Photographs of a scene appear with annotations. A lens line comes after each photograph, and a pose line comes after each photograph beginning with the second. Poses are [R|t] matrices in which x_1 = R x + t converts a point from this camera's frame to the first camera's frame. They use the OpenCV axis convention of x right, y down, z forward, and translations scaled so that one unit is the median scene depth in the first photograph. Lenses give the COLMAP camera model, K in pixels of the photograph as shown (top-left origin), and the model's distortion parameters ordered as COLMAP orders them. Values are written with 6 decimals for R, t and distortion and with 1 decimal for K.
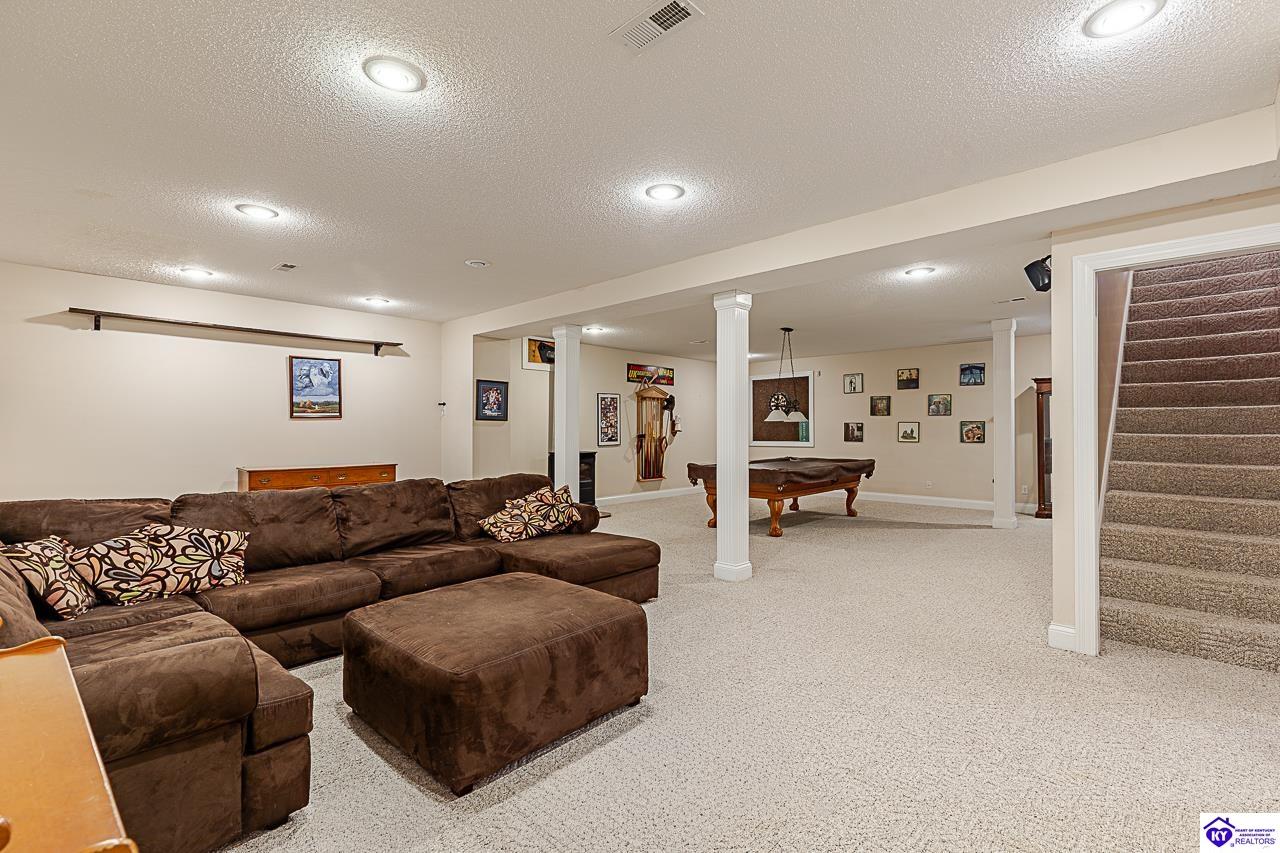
lens RADIAL K [[569.7, 0, 646.2], [0, 569.7, 425.8], [0, 0, 1]] dist [0.000417, -0.000096]
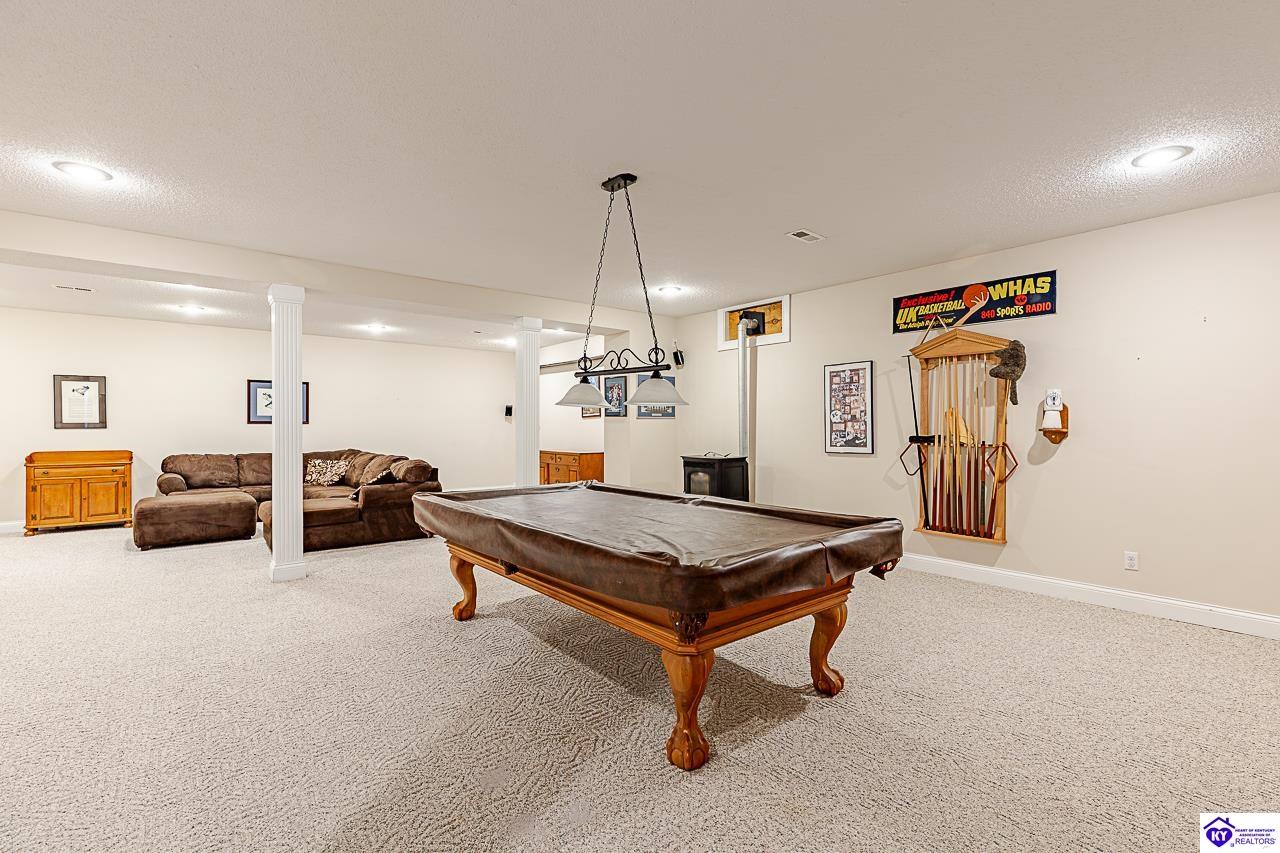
lens RADIAL K [[569.7, 0, 646.2], [0, 569.7, 425.8], [0, 0, 1]] dist [0.000417, -0.000096]
pose [[-0.127028, 0.003498, -0.991893, 0.509262], [0.008658, 0.999960, 0.002418, 0.003479], [0.991861, -0.008281, -0.127053, 0.838776]]
